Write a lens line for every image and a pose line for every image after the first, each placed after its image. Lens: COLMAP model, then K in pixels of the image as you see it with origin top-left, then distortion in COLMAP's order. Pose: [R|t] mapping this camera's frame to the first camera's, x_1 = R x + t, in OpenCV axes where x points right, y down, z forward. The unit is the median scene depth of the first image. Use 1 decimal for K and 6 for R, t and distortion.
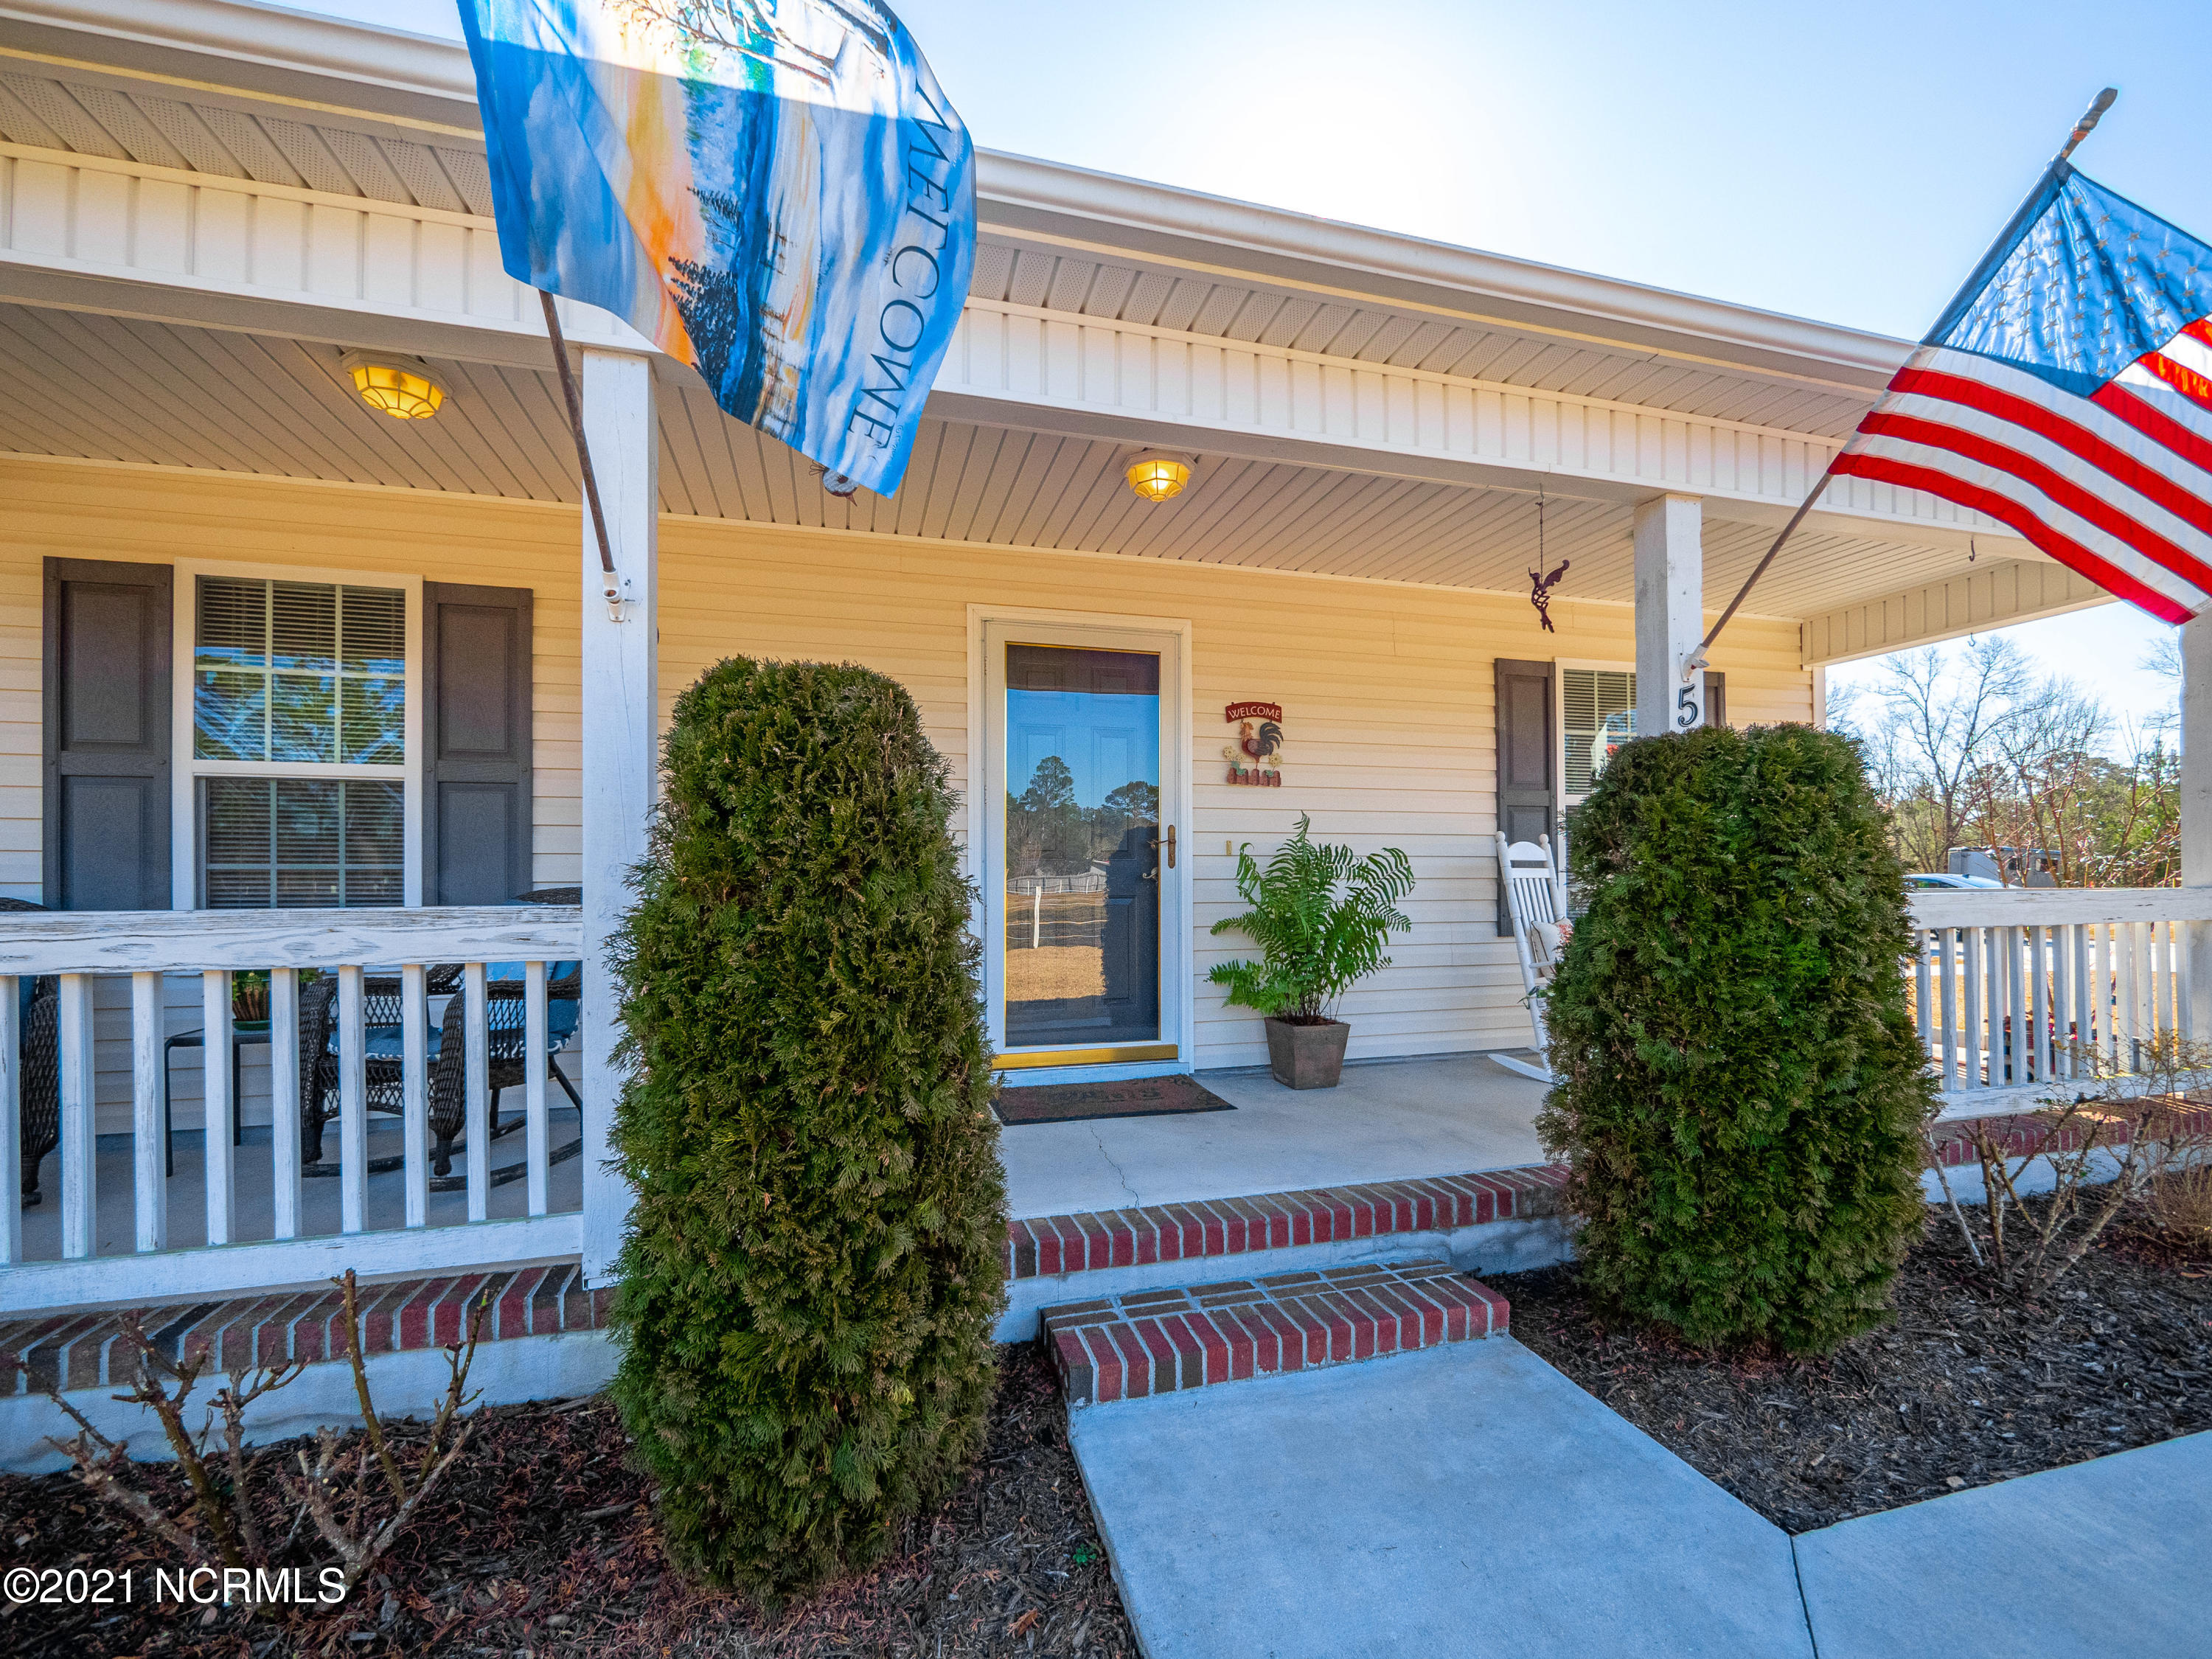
lens RADIAL K [[954.1, 0, 1107.5], [0, 954.1, 888.1], [0, 0, 1]] dist [-0.001683, -0.000246]
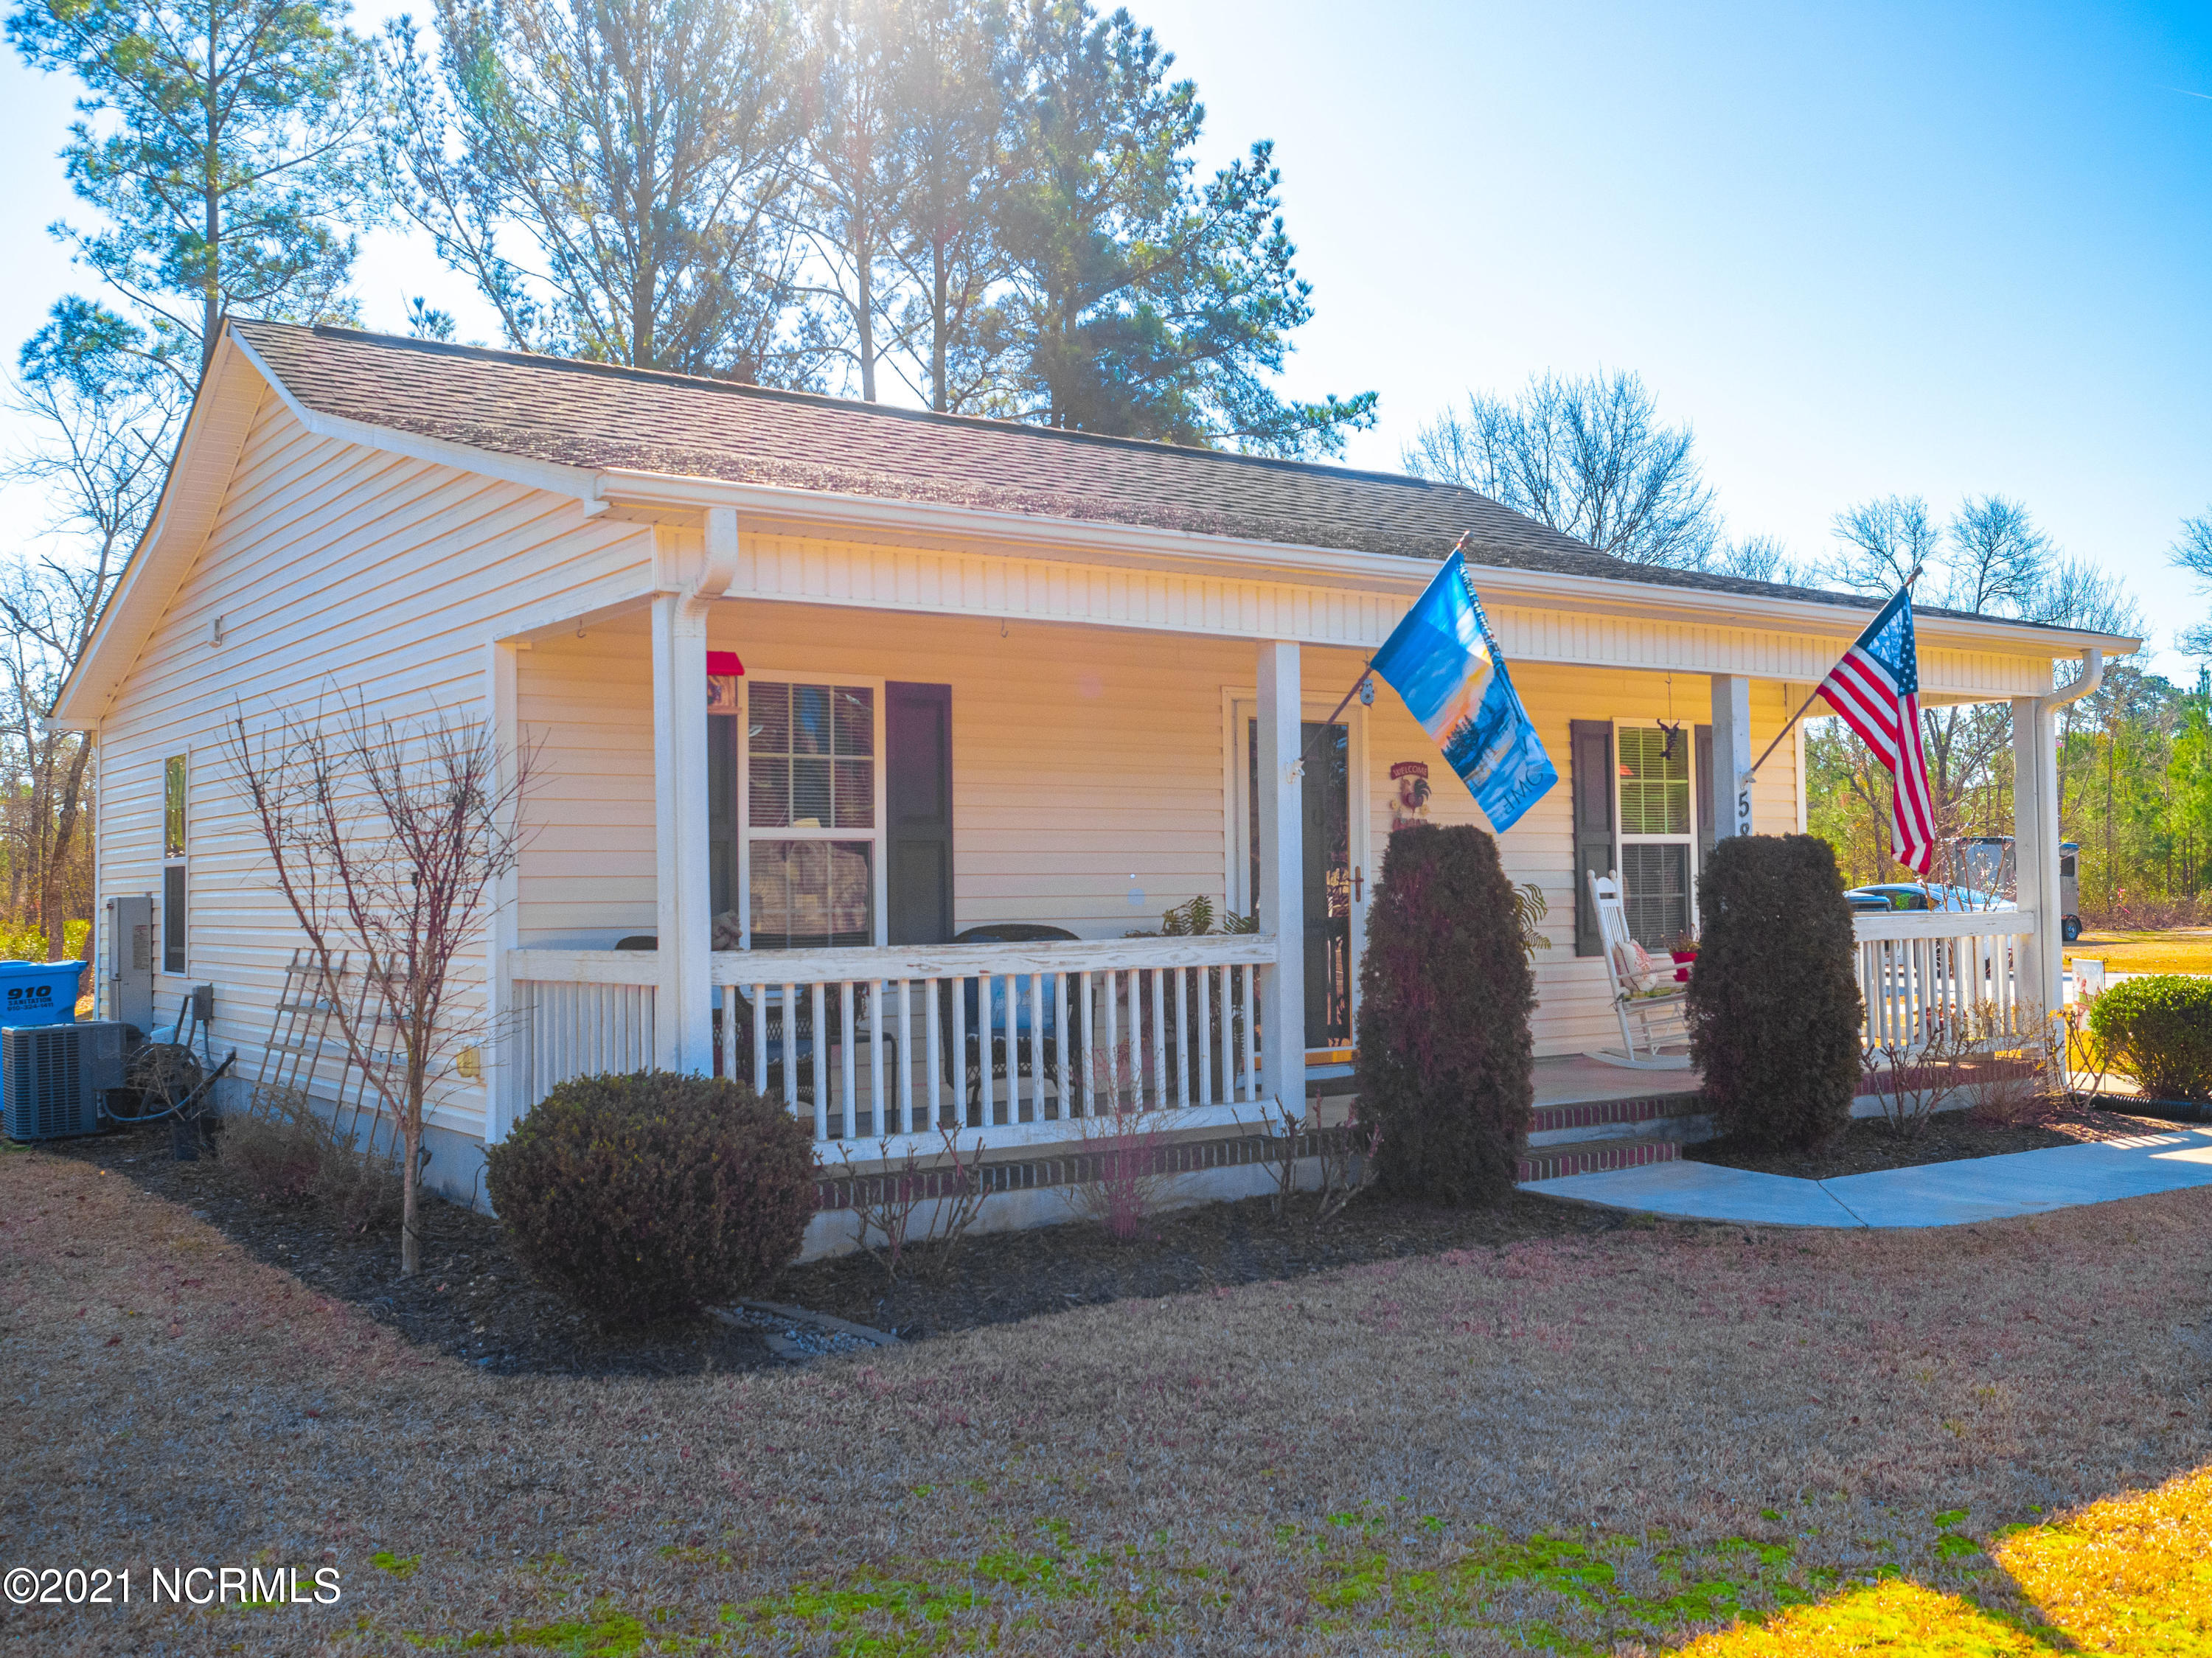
lens RADIAL K [[2124.9, 0, 1106.0], [0, 2124.9, 829.0], [0, 0, 1]] dist [0.006726, 0.000262]
pose [[0.942027, 0.004715, 0.335504, -1.107443], [0.007153, 0.999392, -0.034130, -0.023089], [-0.335461, 0.034551, 0.941420, -1.388664]]
